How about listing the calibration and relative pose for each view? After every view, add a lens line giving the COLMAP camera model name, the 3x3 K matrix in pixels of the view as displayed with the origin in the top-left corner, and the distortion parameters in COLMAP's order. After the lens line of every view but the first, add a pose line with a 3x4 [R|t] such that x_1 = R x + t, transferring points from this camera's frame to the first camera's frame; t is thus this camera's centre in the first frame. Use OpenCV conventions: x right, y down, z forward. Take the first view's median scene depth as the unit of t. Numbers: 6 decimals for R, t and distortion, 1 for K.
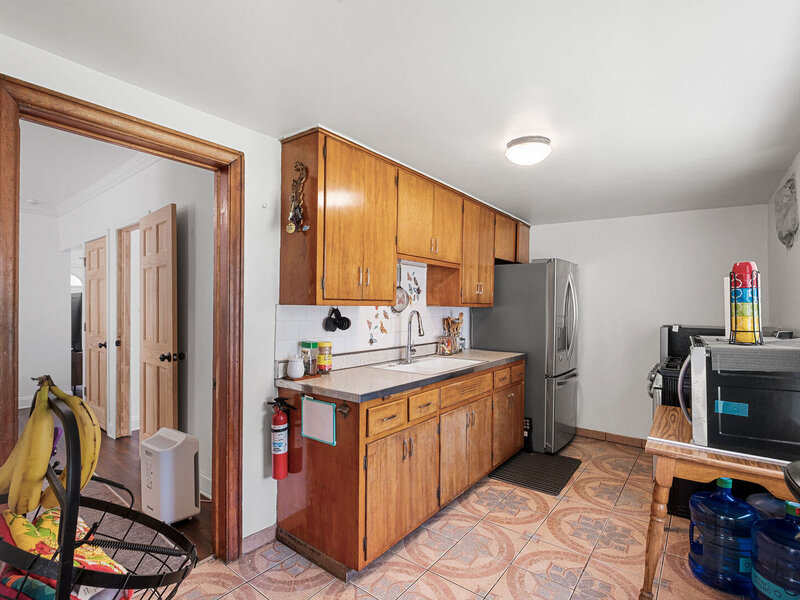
lens RADIAL K [[396.6, 0, 387.0], [0, 396.6, 318.5], [0, 0, 1]] dist [0.029462, 0.000040]
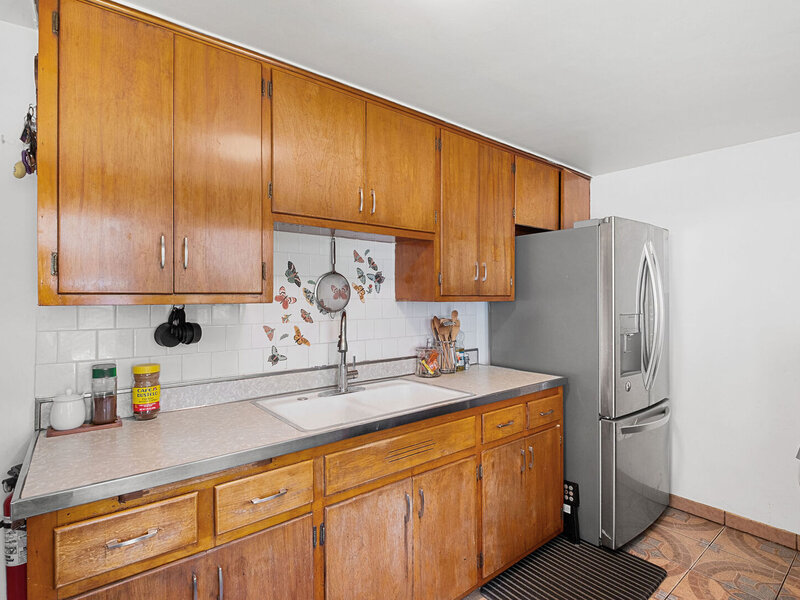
lens RADIAL K [[397.7, 0, 393.1], [0, 397.7, 306.8], [0, 0, 1]] dist [0.001320, -0.000466]
pose [[0.970211, -0.011458, -0.241989, 0.260290], [0.007662, 0.999832, -0.016621, -0.011556], [0.242139, 0.014272, 0.970137, 0.371583]]
